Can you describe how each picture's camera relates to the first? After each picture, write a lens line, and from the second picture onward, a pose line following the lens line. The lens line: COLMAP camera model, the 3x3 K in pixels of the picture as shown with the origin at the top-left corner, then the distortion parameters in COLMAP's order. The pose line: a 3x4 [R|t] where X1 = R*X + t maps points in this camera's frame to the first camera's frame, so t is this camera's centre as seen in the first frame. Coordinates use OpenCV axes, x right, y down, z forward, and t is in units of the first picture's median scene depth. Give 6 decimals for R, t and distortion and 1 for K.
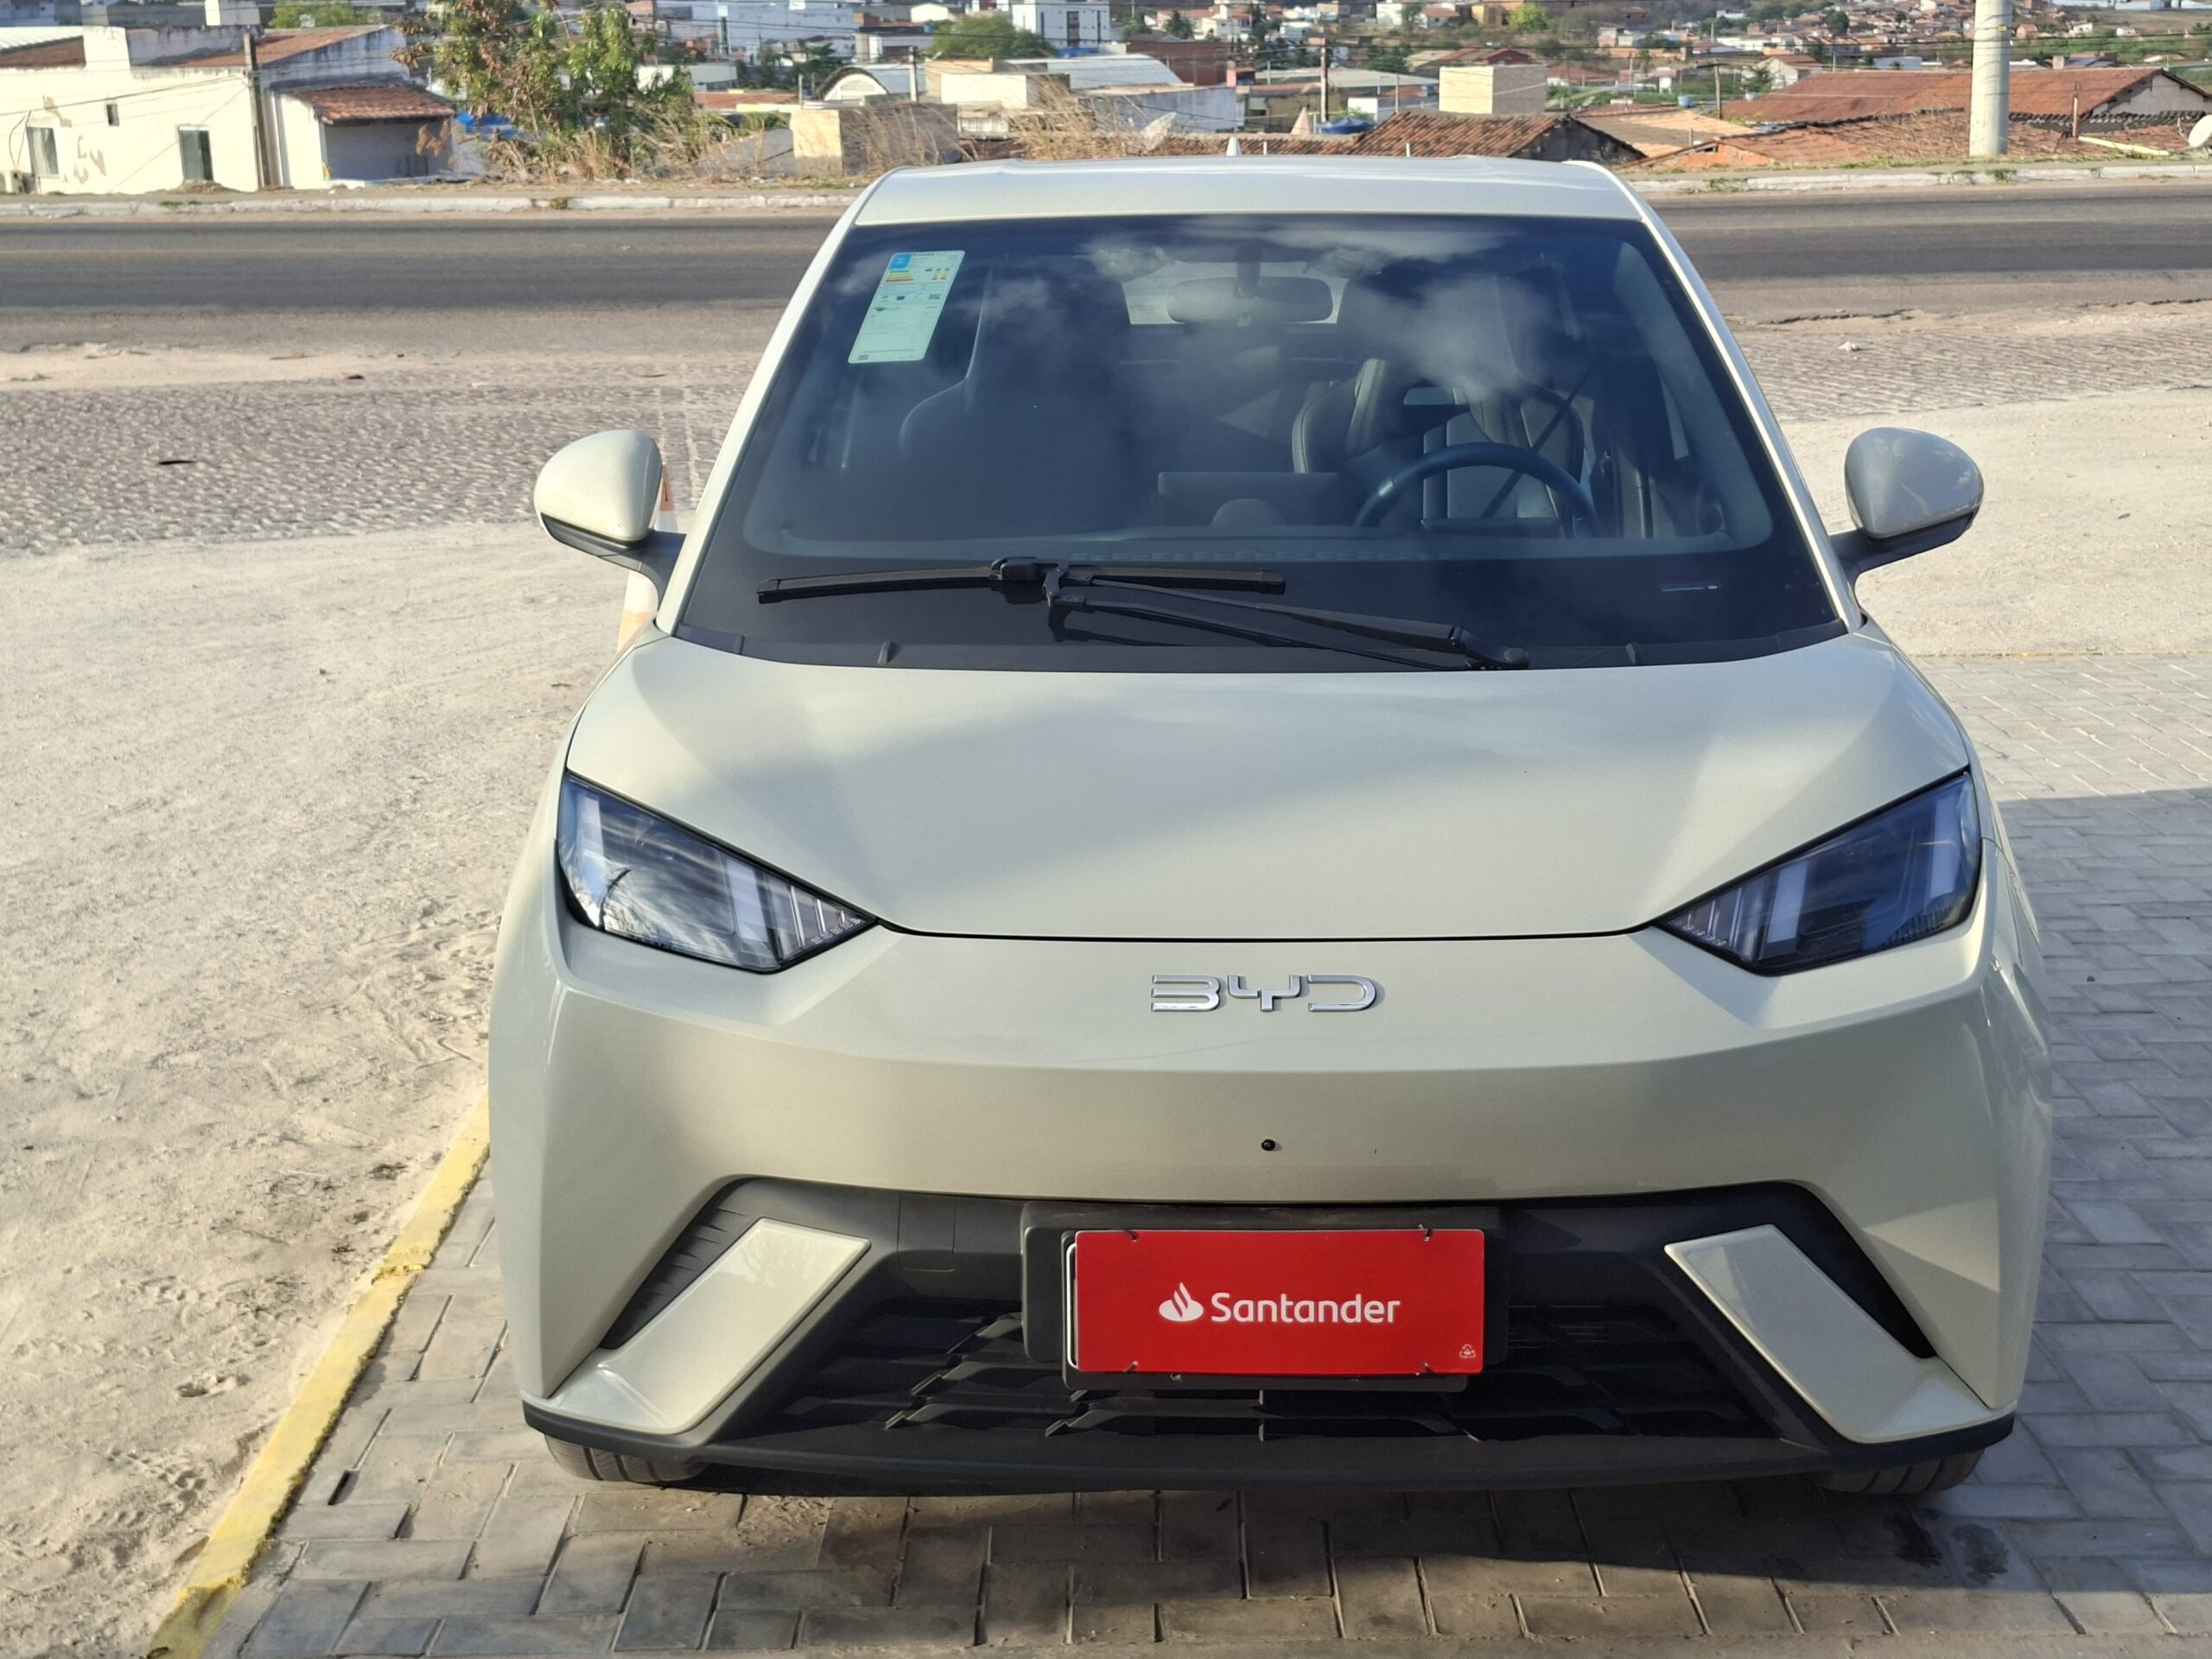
lens RADIAL K [[3090.1, 0, 1090.6], [0, 3090.1, 810.4], [0, 0, 1]] dist [0.110637, 0.000000]
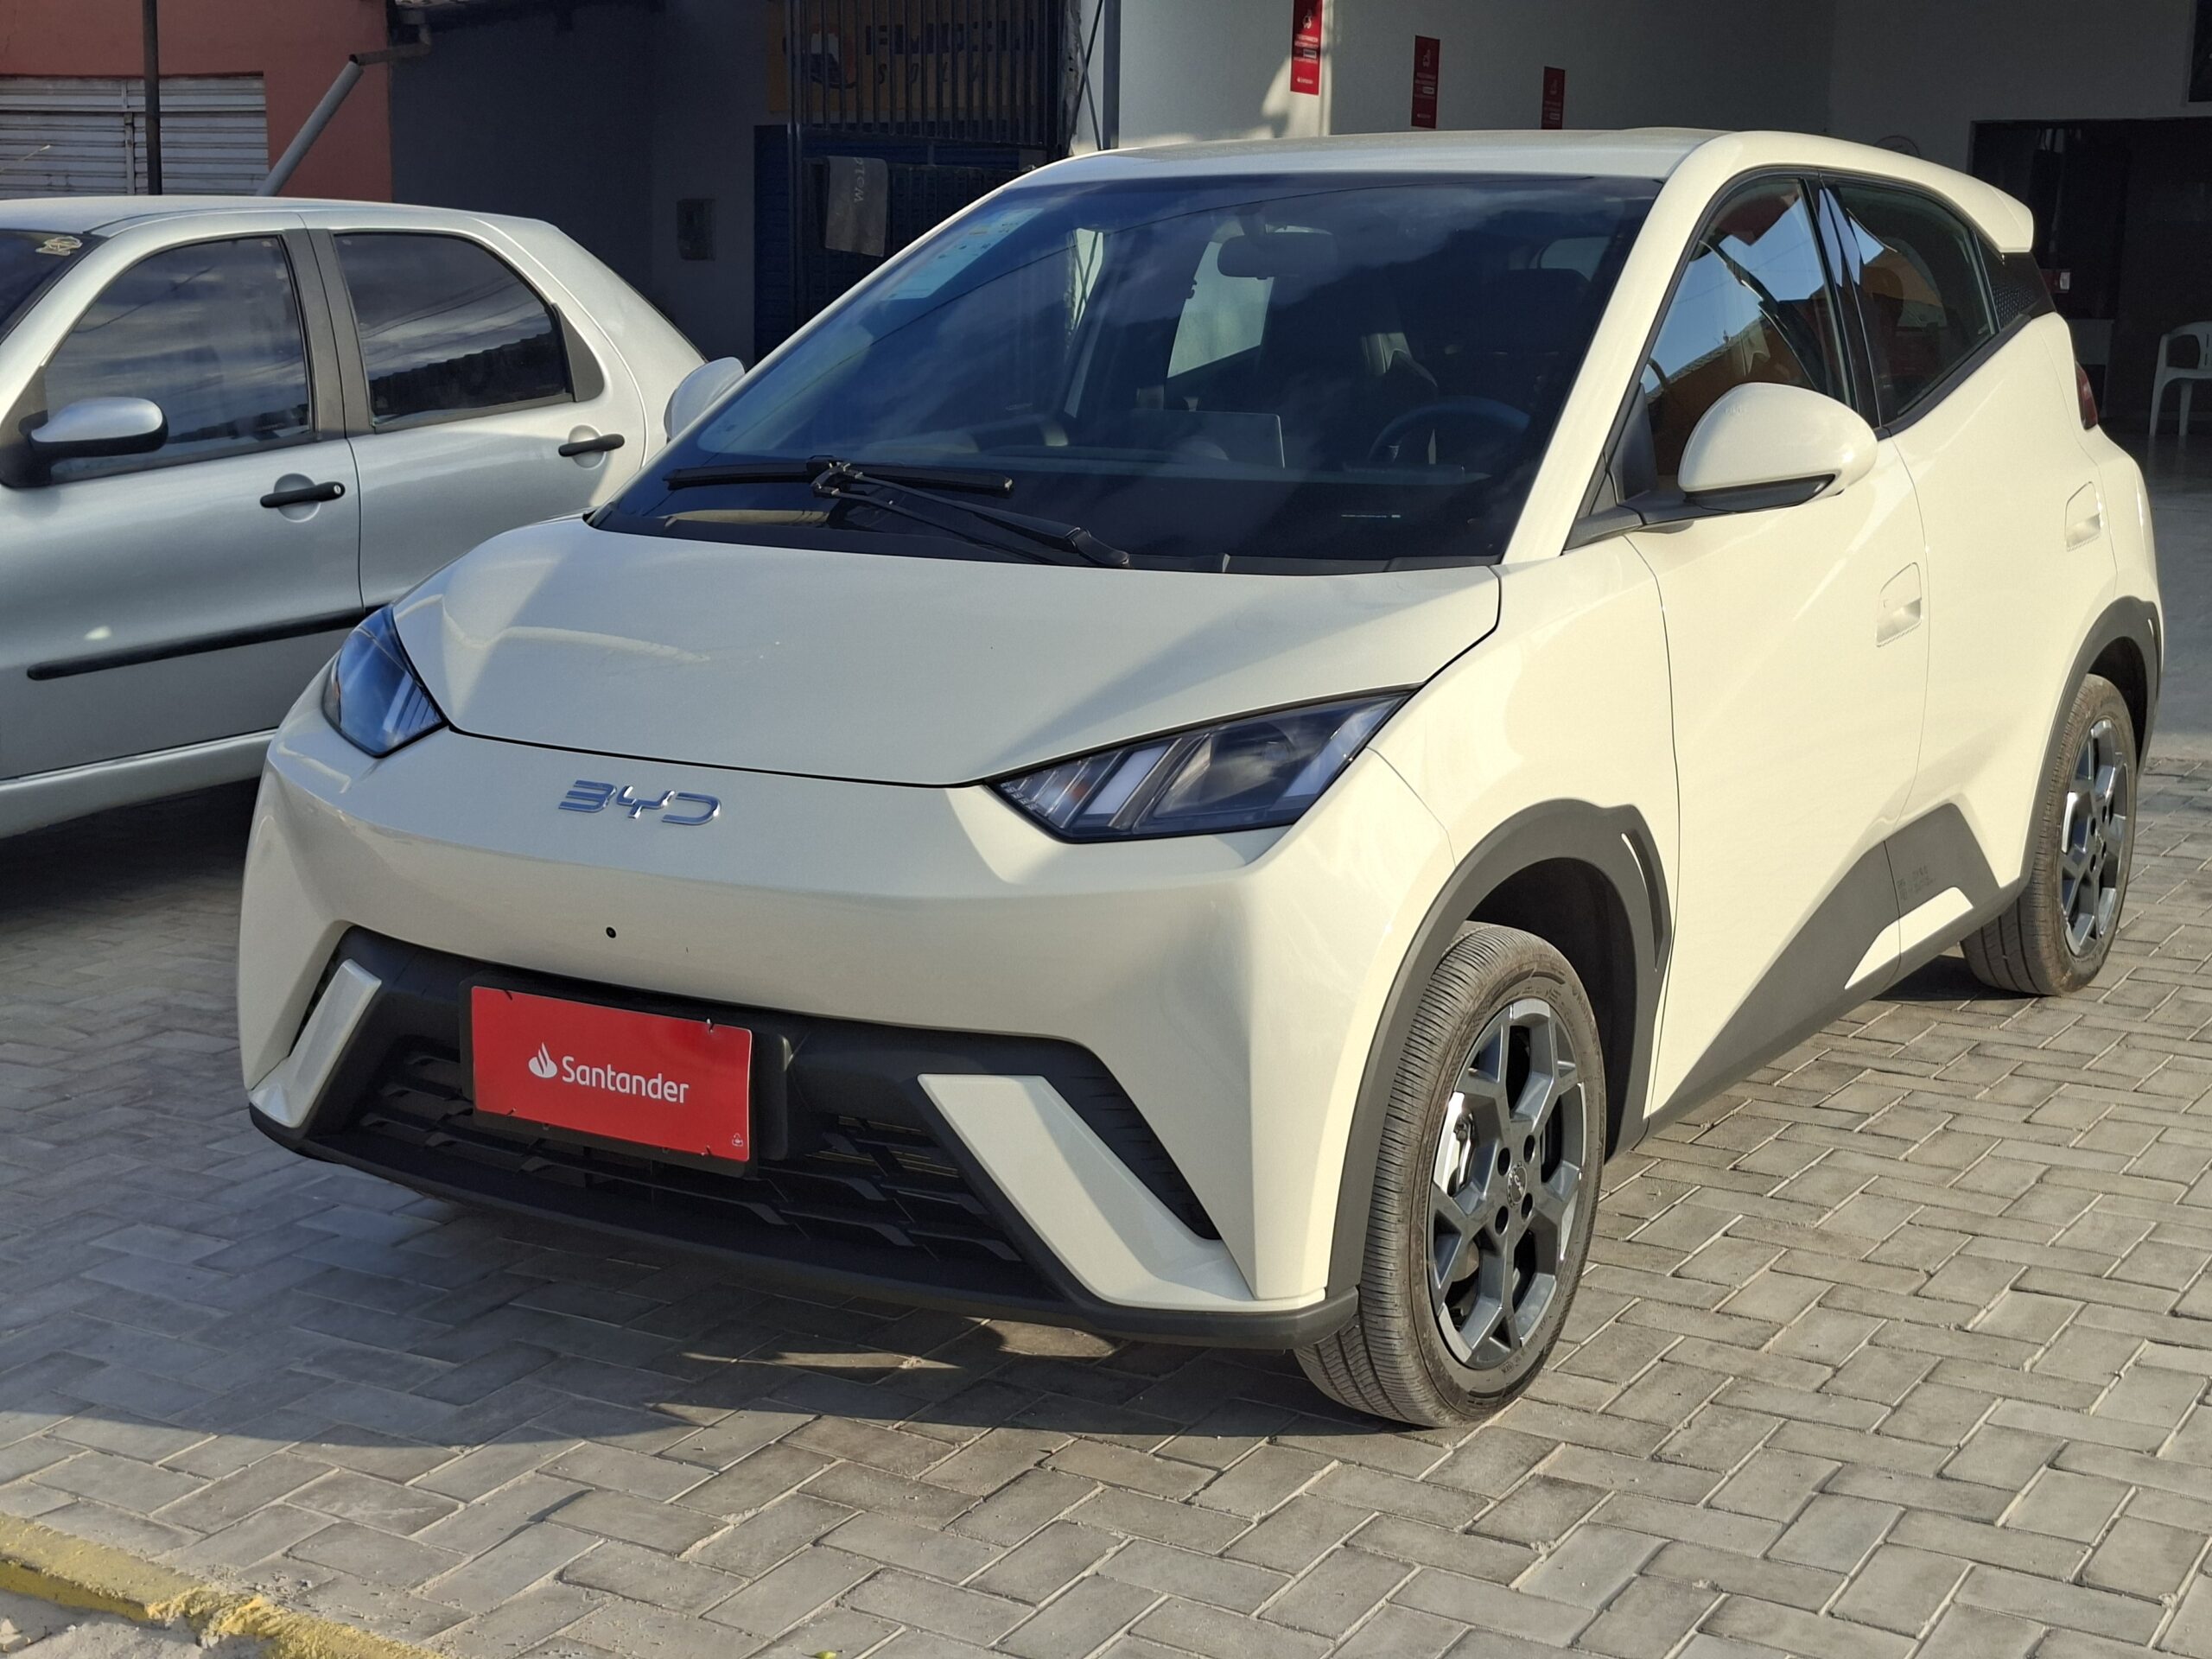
lens RADIAL K [[3090.1, 0, 1113.2], [0, 3090.1, 847.4], [0, 0, 1]] dist [0.110637, 0.000000]
pose [[0.862352, 0.108317, -0.494587, 0.770497], [-0.119777, 0.992764, 0.008581, 0.045115], [0.491937, 0.051841, 0.869086, 0.100150]]
